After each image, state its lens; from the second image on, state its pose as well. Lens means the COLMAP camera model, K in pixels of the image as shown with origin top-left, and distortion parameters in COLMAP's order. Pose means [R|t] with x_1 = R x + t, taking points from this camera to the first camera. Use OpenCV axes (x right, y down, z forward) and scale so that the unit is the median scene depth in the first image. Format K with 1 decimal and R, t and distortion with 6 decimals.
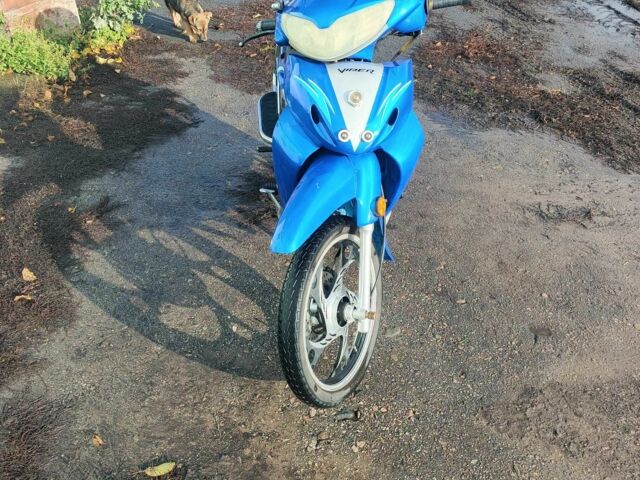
lens RADIAL K [[618.8, 0, 320.0], [0, 618.8, 240.0], [0, 0, 1]] dist [0.003585, -0.011169]
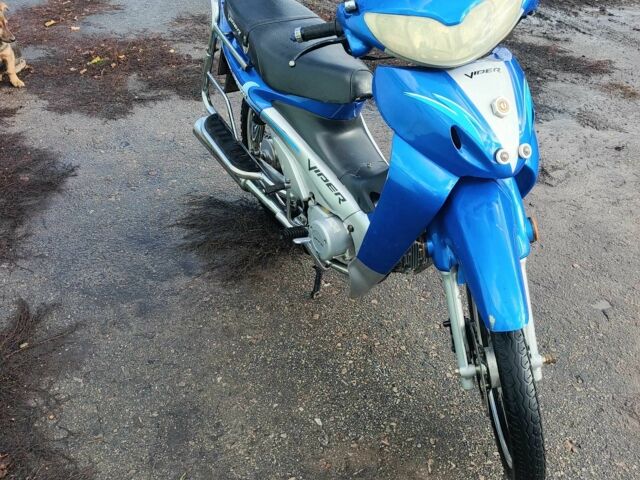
lens RADIAL K [[618.8, 0, 320.0], [0, 618.8, 240.0], [0, 0, 1]] dist [0.003585, -0.011169]
pose [[0.895914, -0.268507, 0.353896, -0.280031], [0.256884, 0.963093, 0.080395, -0.111902], [-0.362421, 0.018883, 0.931823, 0.209827]]
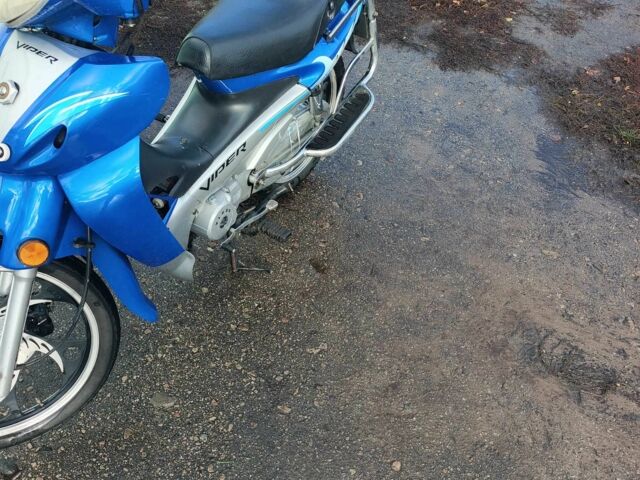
lens RADIAL K [[618.8, 0, 320.0], [0, 618.8, 240.0], [0, 0, 1]] dist [0.003585, -0.011169]
pose [[0.824665, 0.413743, -0.385674, 0.385179], [-0.366365, 0.910217, 0.193085, -0.194552], [0.430934, -0.017933, 0.902205, 0.320405]]
